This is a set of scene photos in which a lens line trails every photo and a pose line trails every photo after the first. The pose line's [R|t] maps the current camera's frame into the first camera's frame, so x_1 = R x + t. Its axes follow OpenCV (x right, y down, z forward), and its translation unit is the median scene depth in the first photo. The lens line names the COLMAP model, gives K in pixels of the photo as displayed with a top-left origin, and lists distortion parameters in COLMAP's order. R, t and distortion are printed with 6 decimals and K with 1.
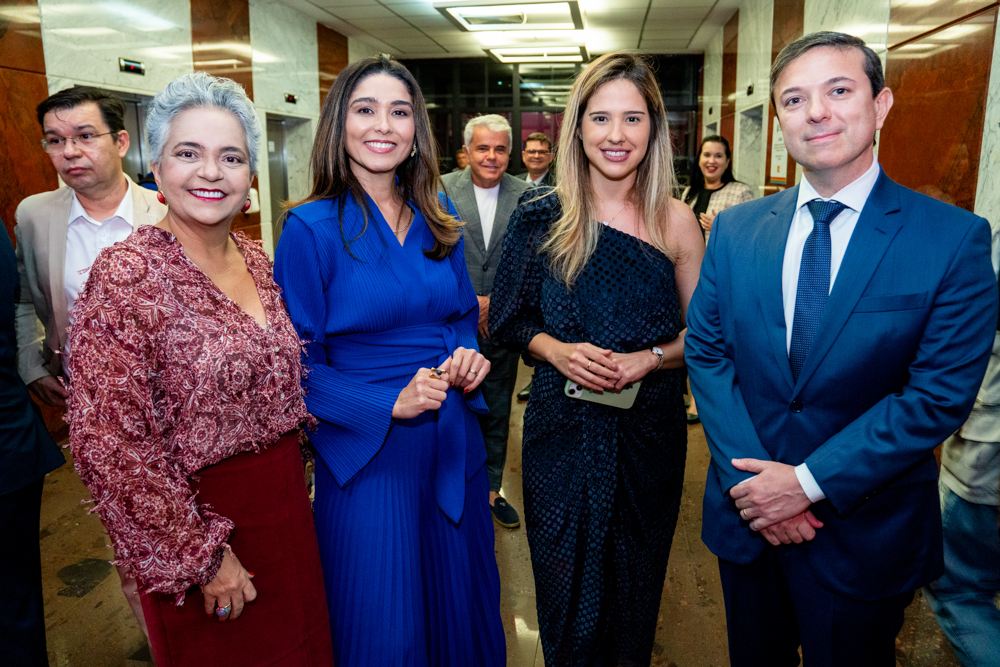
lens RADIAL K [[796.3, 0, 499.4], [0, 796.3, 336.0], [0, 0, 1]] dist [-0.119349, 0.086386]
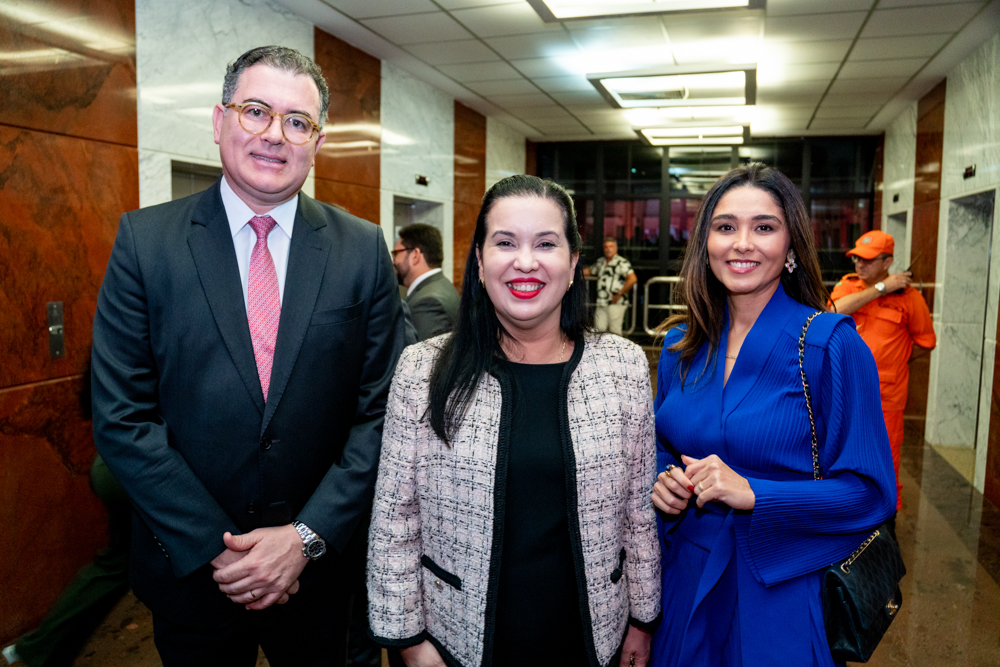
lens RADIAL K [[796.3, 0, 494.4], [0, 796.3, 328.0], [0, 0, 1]] dist [-0.119349, 0.086386]
pose [[0.986190, 0.029040, -0.163054, -0.027940], [-0.047612, 0.992660, -0.111175, -0.034157], [0.158628, 0.117403, 0.980333, 0.126536]]
